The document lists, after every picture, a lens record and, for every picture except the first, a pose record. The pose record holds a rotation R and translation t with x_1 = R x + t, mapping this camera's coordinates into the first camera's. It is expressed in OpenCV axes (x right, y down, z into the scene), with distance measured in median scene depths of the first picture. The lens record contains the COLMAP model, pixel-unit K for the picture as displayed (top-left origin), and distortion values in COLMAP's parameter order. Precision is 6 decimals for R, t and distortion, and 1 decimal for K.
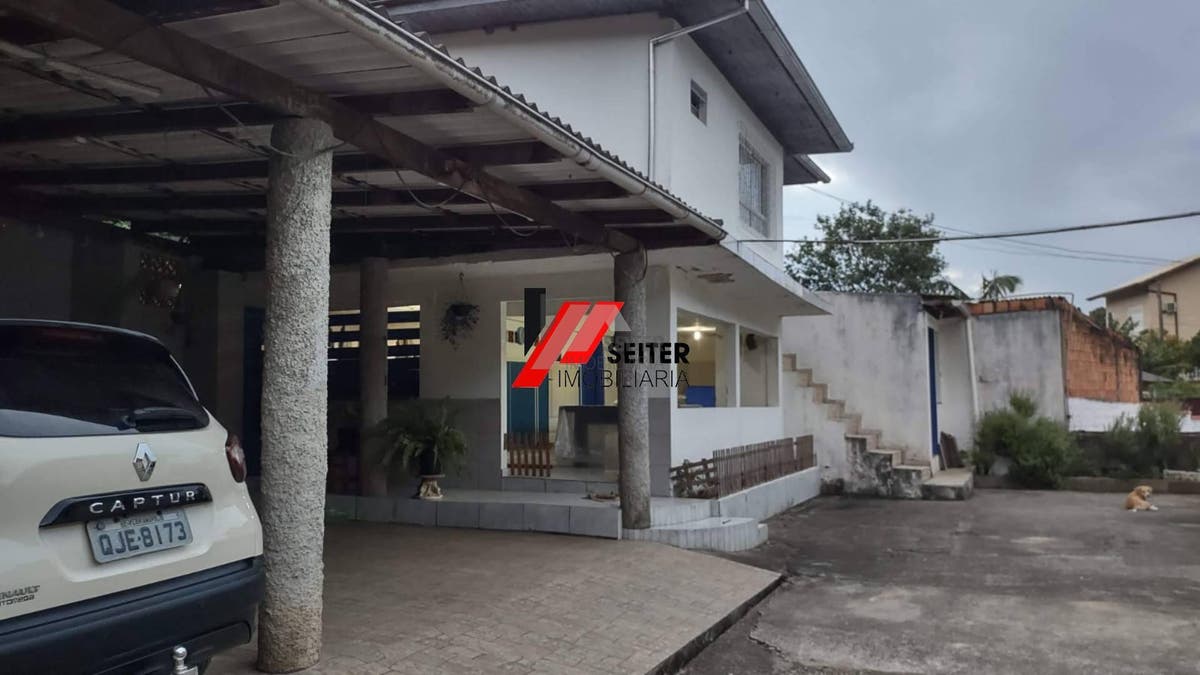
lens RADIAL K [[897.0, 0, 601.4], [0, 897.0, 334.7], [0, 0, 1]] dist [0.089660, -0.139638]
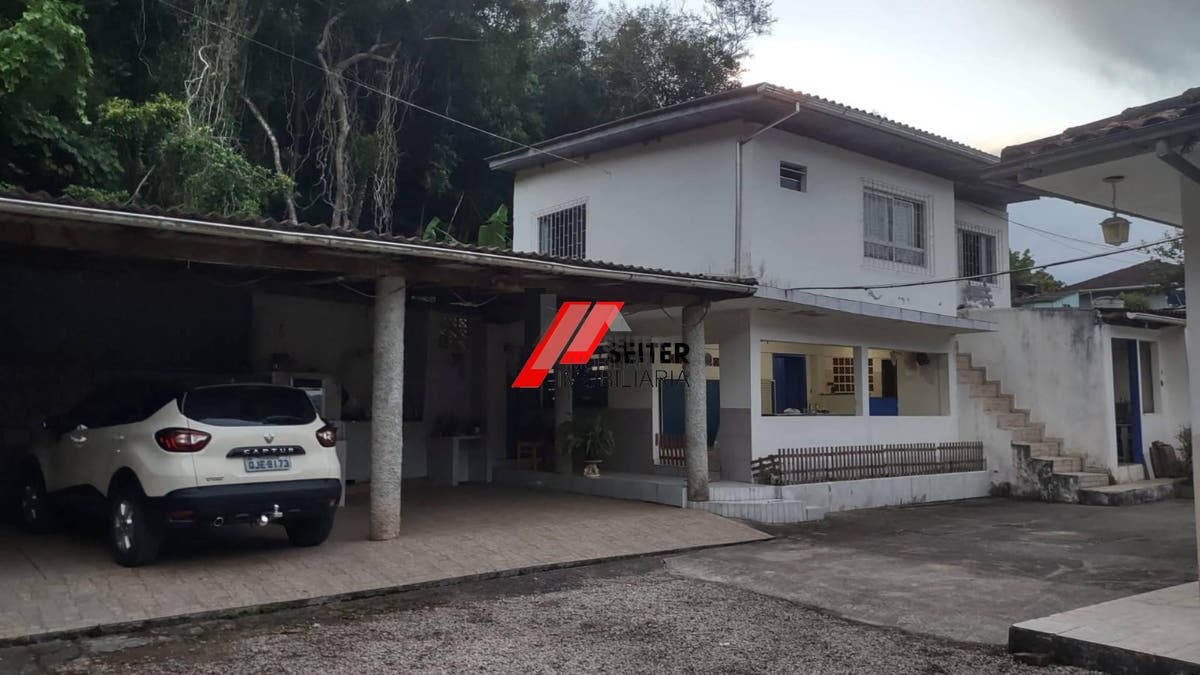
lens RADIAL K [[897.0, 0, 601.4], [0, 897.0, 334.7], [0, 0, 1]] dist [0.089660, -0.139638]
pose [[0.881740, -0.036429, -0.470327, 0.368497], [0.033795, 0.999330, -0.014045, -0.020165], [0.470523, -0.003511, 0.882381, -0.202903]]
